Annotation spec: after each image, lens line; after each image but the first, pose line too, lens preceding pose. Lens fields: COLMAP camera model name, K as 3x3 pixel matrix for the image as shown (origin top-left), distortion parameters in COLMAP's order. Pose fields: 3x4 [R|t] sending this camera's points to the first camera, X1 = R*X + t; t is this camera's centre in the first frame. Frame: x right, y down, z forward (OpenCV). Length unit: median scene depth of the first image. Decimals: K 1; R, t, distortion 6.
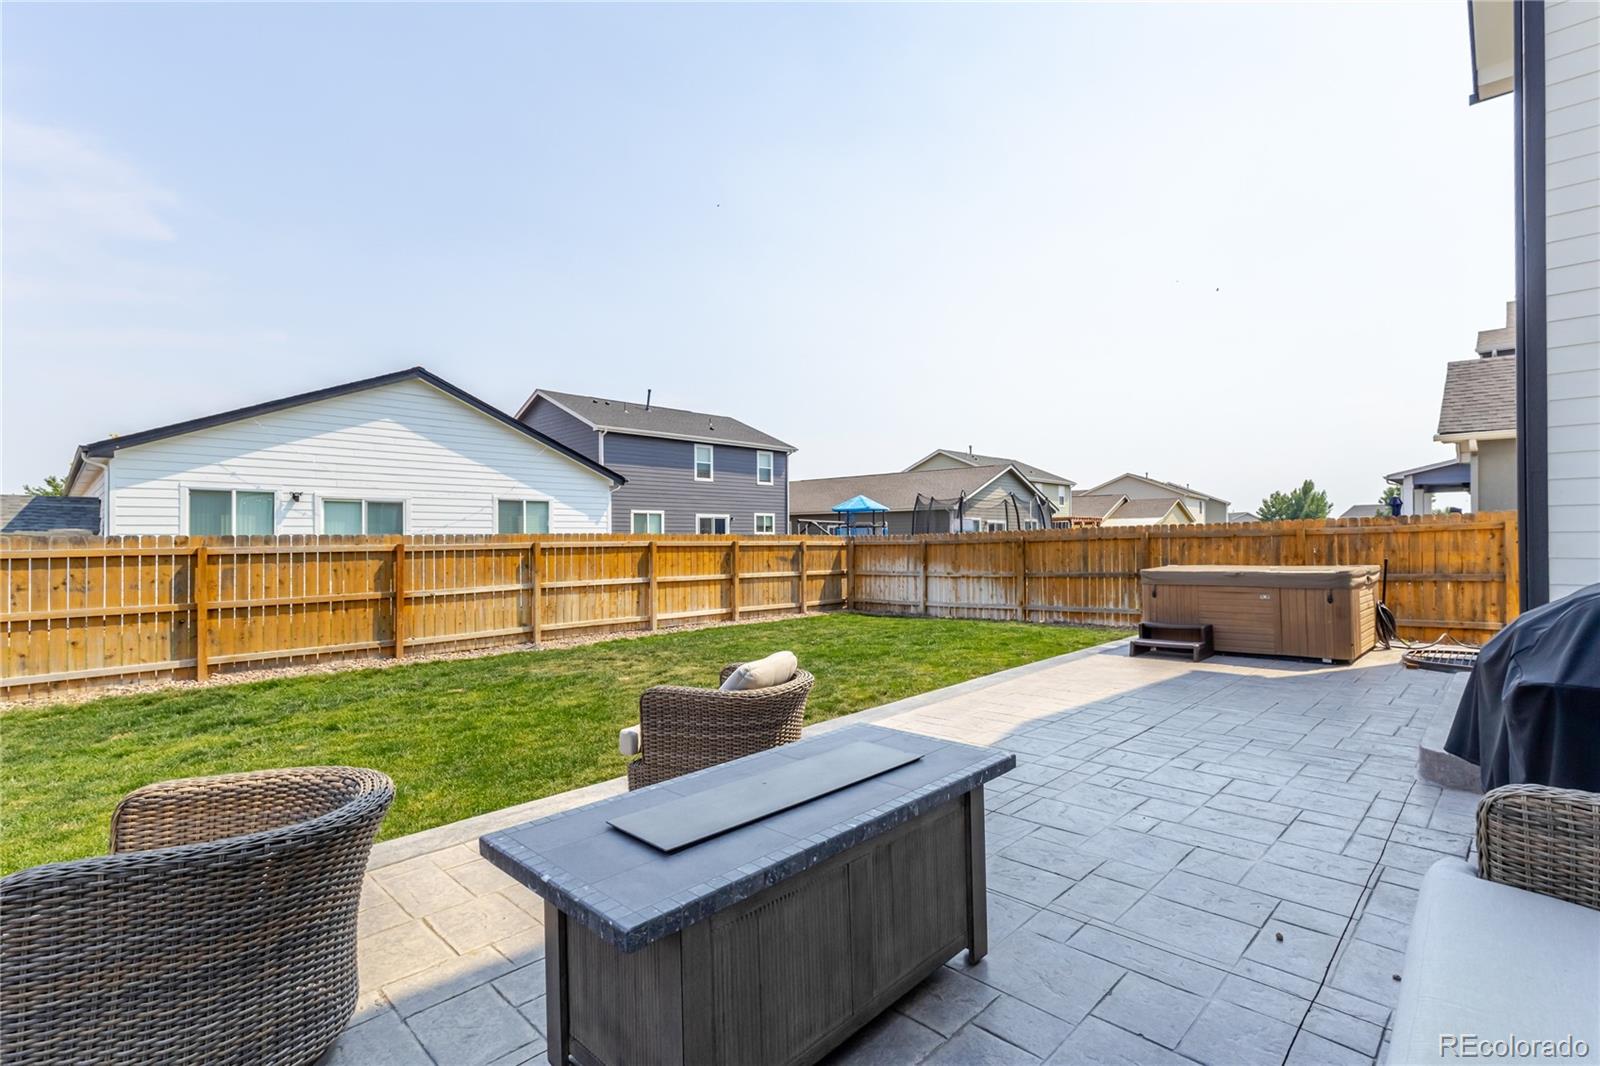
lens RADIAL K [[770.6, 0, 800.0], [0, 770.6, 533.0], [0, 0, 1]] dist [0.000590, 0.000351]
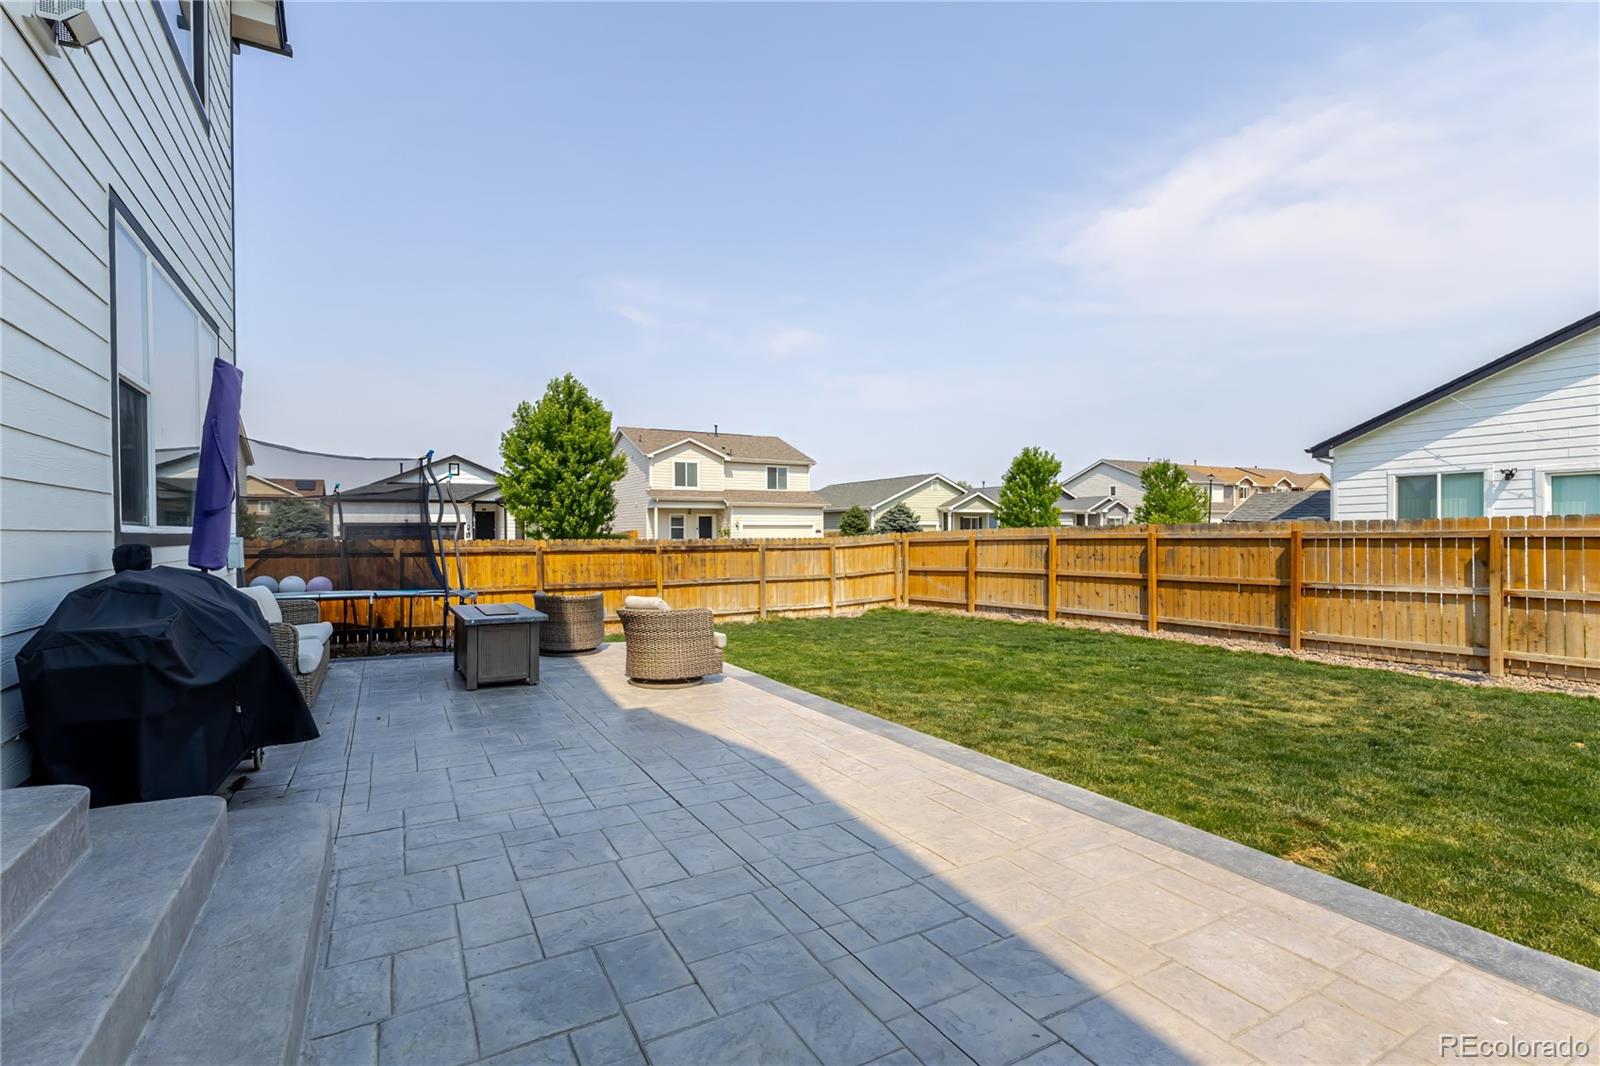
lens RADIAL K [[733.6, 0, 803.0], [0, 733.6, 532.7], [0, 0, 1]] dist [-0.000318, 0.004612]
pose [[-0.277613, 0.008681, -0.960654, 0.493087], [0.016138, 0.999860, 0.004371, 0.002872], [0.960557, -0.014290, -0.277714, 0.621910]]
